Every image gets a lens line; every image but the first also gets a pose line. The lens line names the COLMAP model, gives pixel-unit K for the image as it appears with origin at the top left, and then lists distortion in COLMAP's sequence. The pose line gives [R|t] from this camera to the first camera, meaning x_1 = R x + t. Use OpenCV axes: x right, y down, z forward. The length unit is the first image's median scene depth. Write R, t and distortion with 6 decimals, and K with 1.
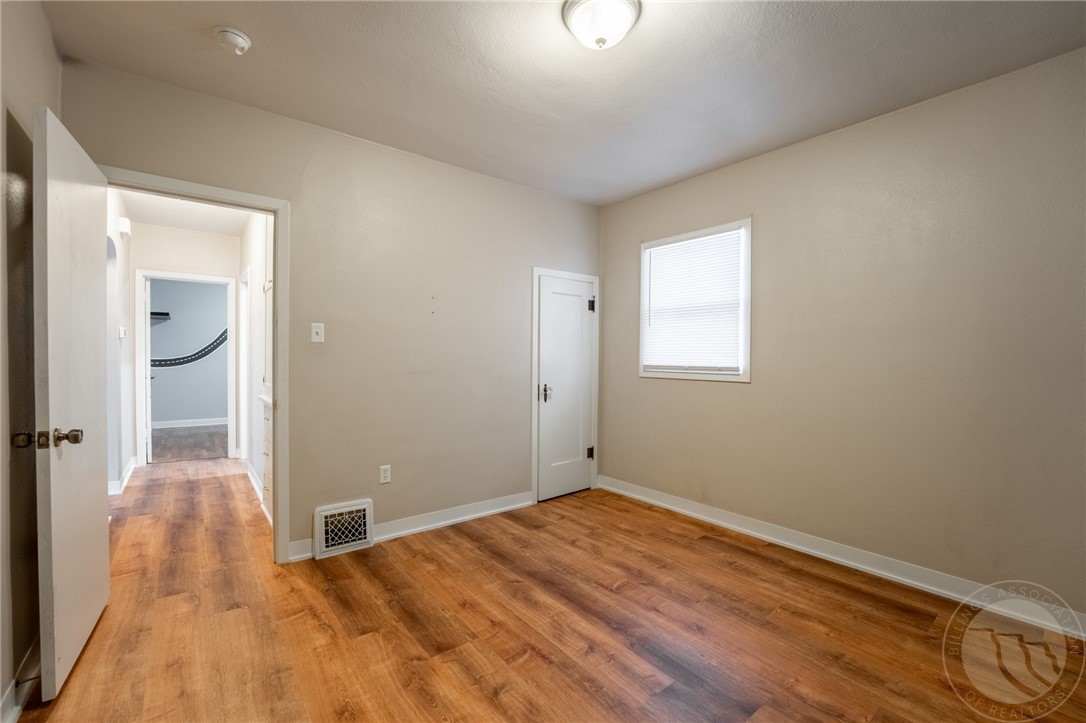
lens RADIAL K [[450.1, 0, 542.5], [0, 450.1, 361.3], [0, 0, 1]] dist [-0.029192, 0.003629]
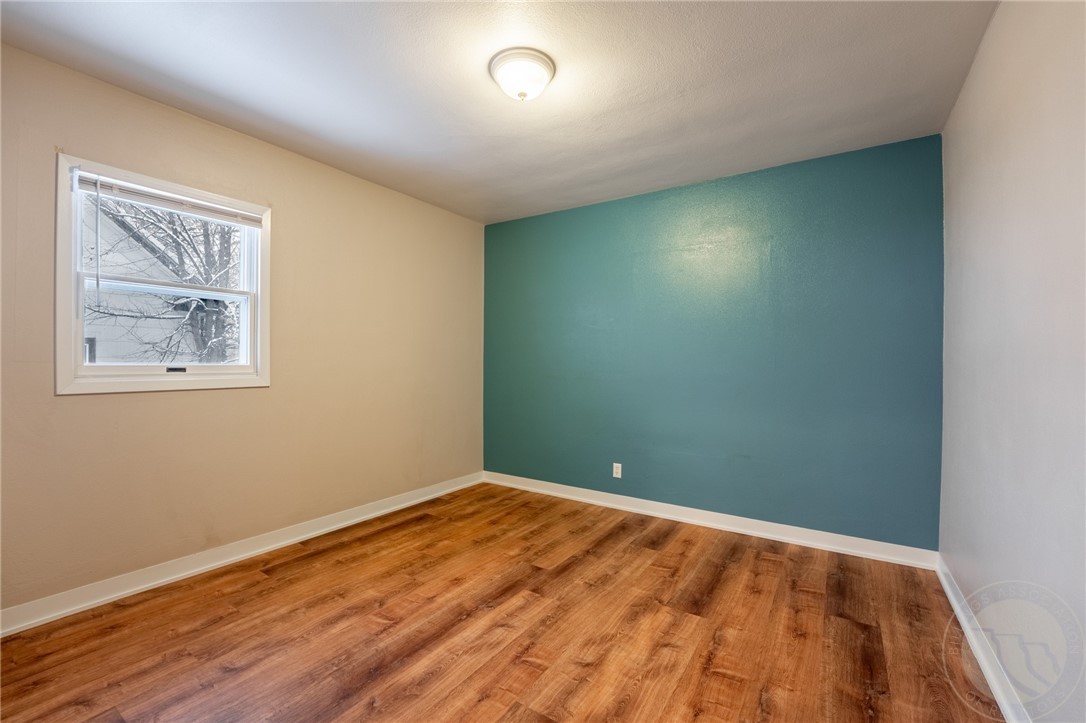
lens RADIAL K [[450.1, 0, 542.5], [0, 450.1, 361.3], [0, 0, 1]] dist [-0.029192, 0.003629]
pose [[-0.300544, -0.012146, 0.953691, -0.728640], [0.003200, 0.999900, 0.013743, -0.015888], [-0.953763, 0.007182, -0.300475, 0.935357]]
